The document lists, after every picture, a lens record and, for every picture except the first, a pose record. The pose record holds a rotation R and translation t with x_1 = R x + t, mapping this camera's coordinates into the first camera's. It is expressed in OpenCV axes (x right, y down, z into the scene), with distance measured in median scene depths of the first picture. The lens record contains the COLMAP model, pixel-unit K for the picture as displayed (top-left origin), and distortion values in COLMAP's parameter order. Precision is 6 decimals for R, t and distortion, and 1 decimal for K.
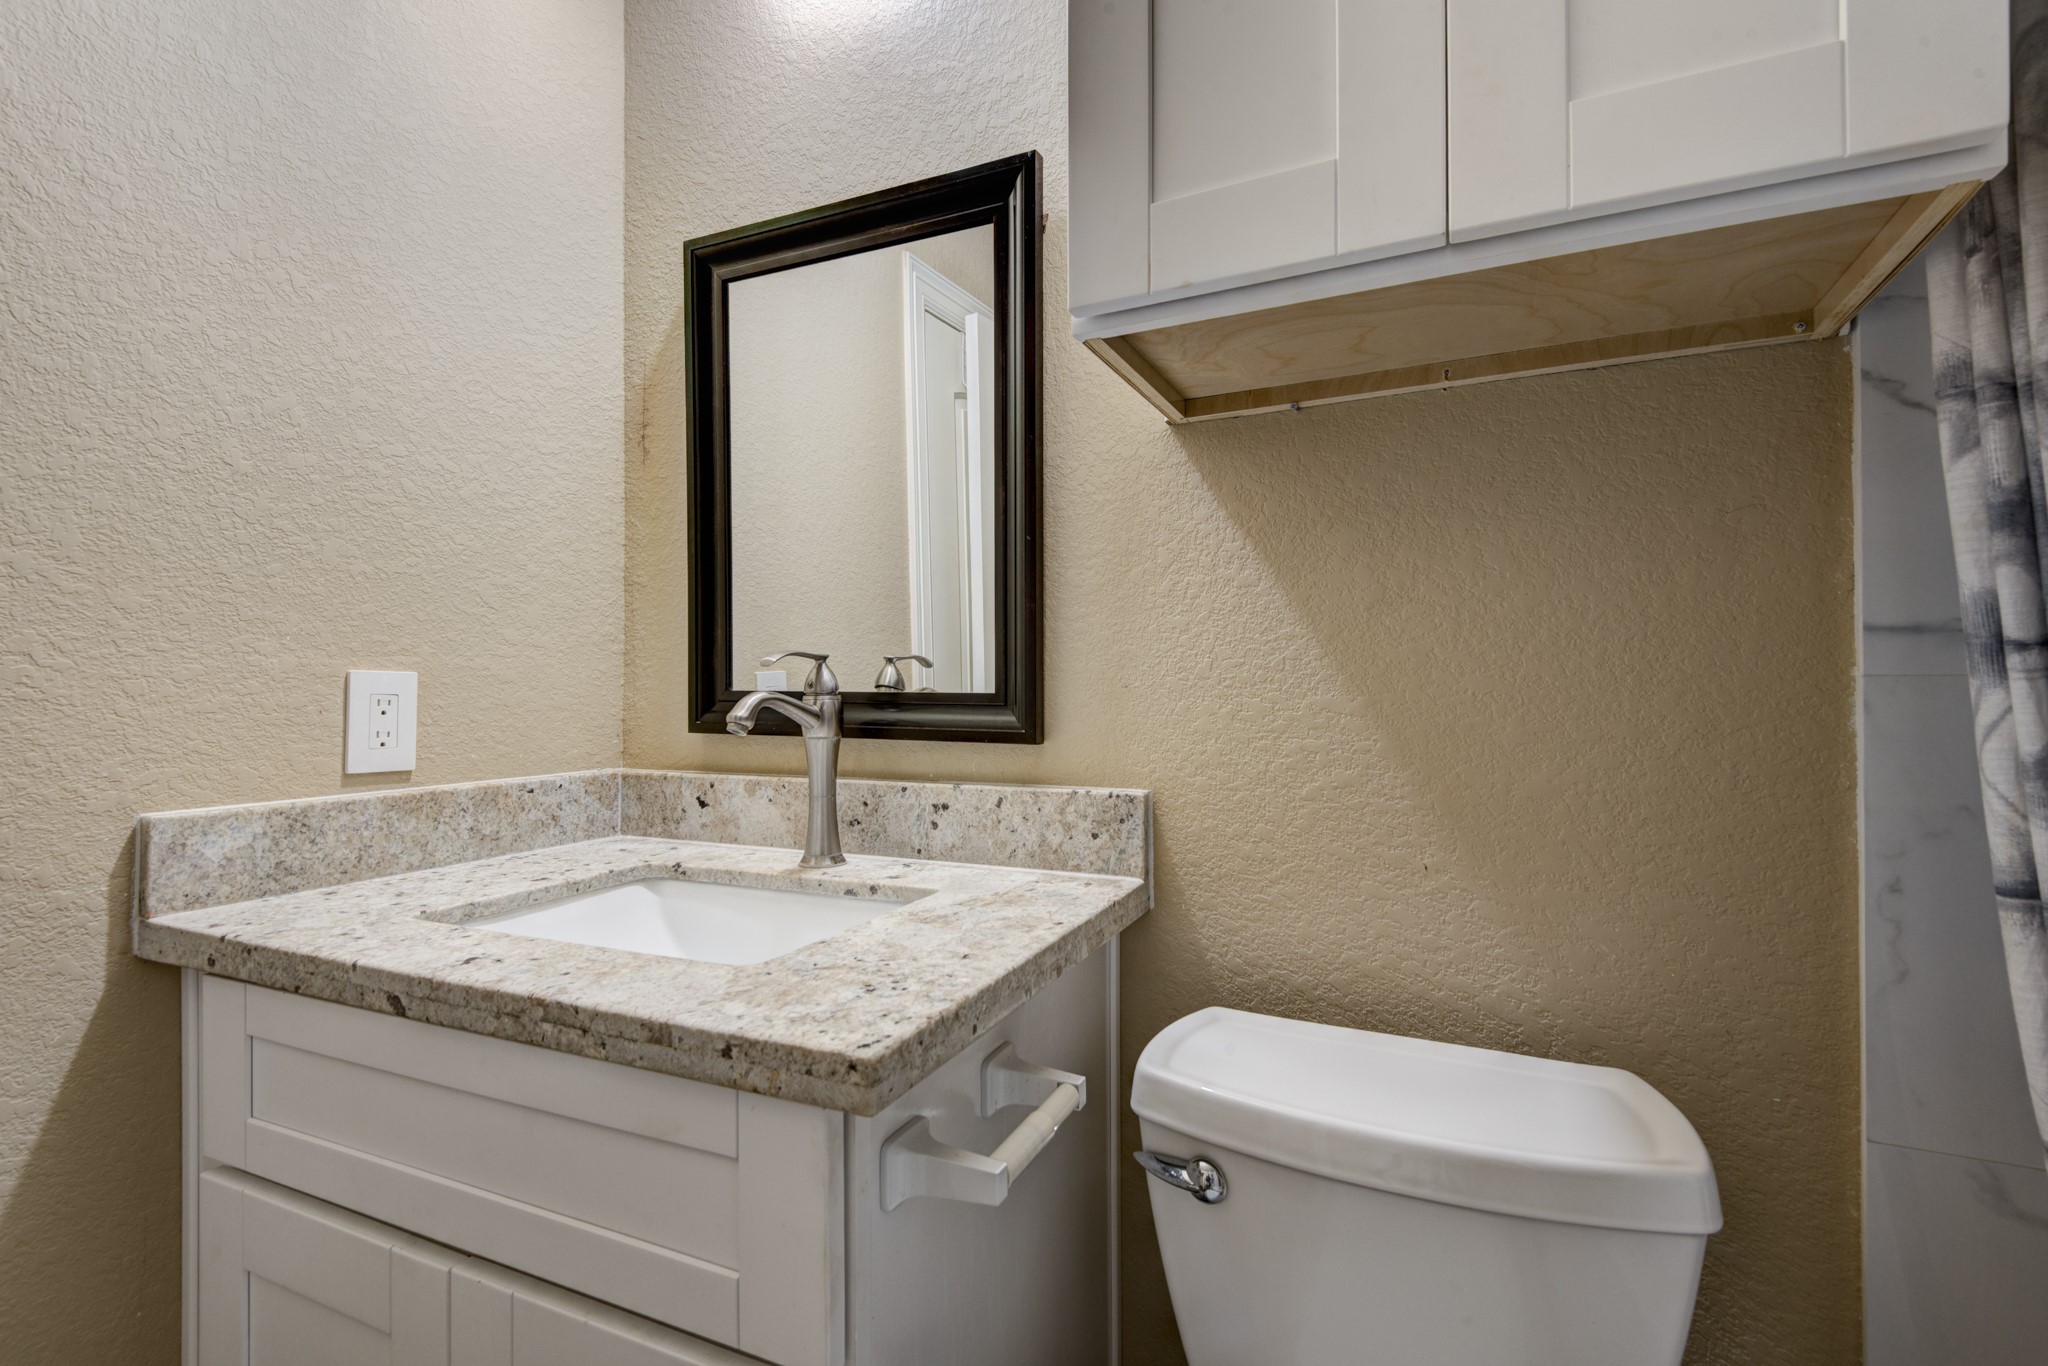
lens RADIAL K [[928.3, 0, 1021.5], [0, 928.3, 674.2], [0, 0, 1]] dist [0.016027, -0.003439]
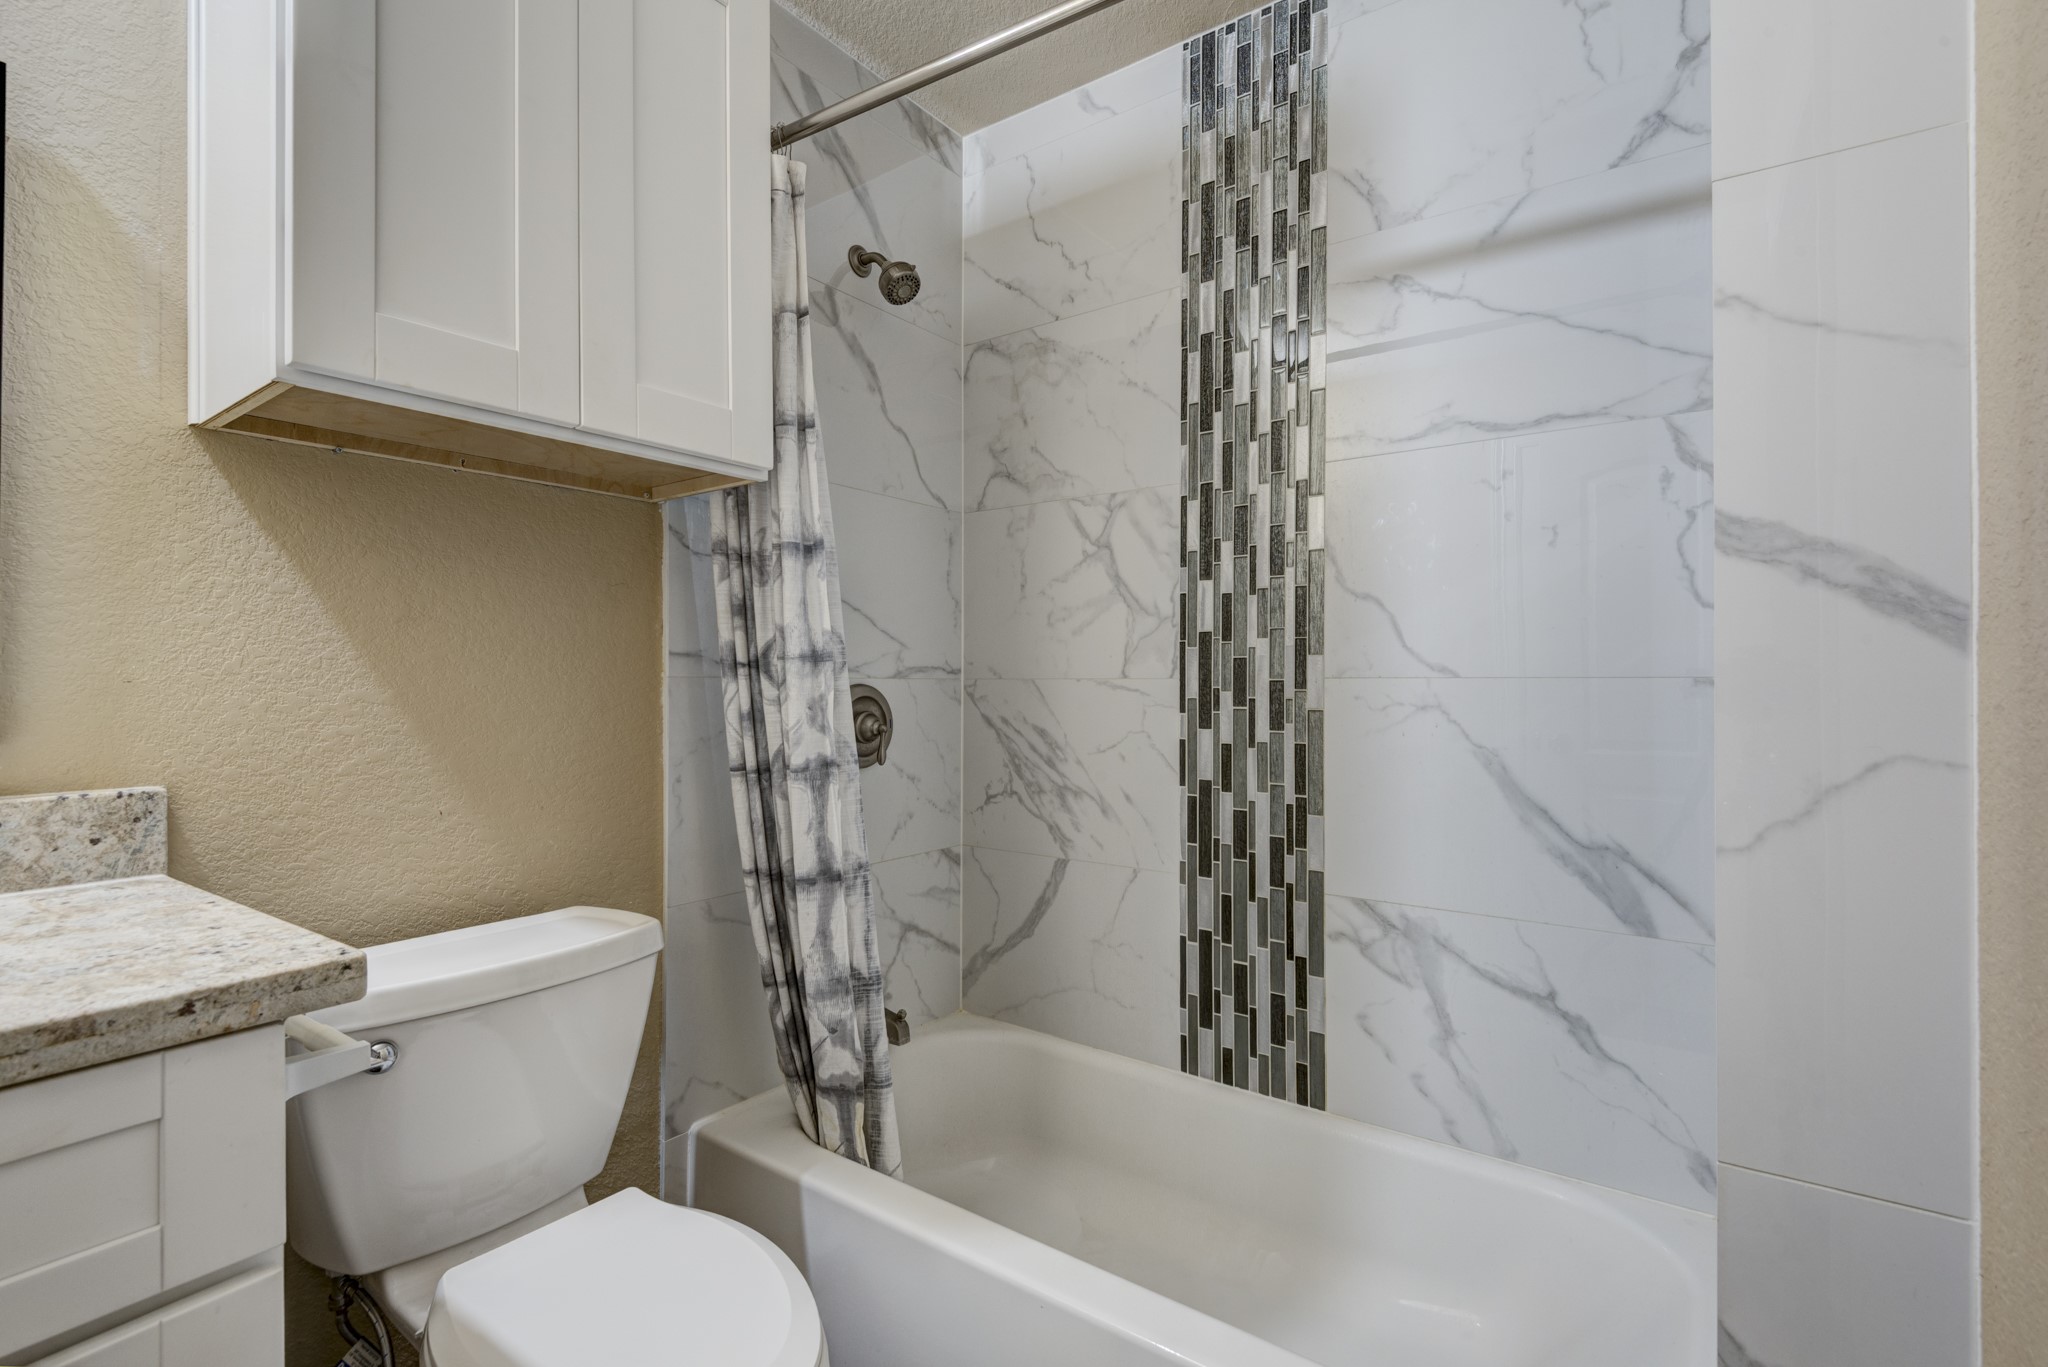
lens RADIAL K [[928.3, 0, 1024.7], [0, 928.3, 681.0], [0, 0, 1]] dist [0.016027, -0.003439]
pose [[0.197353, 0.003827, 0.980325, -0.740728], [-0.011317, 0.999935, -0.001625, 0.003999], [-0.980267, -0.010774, 0.197384, -0.114877]]
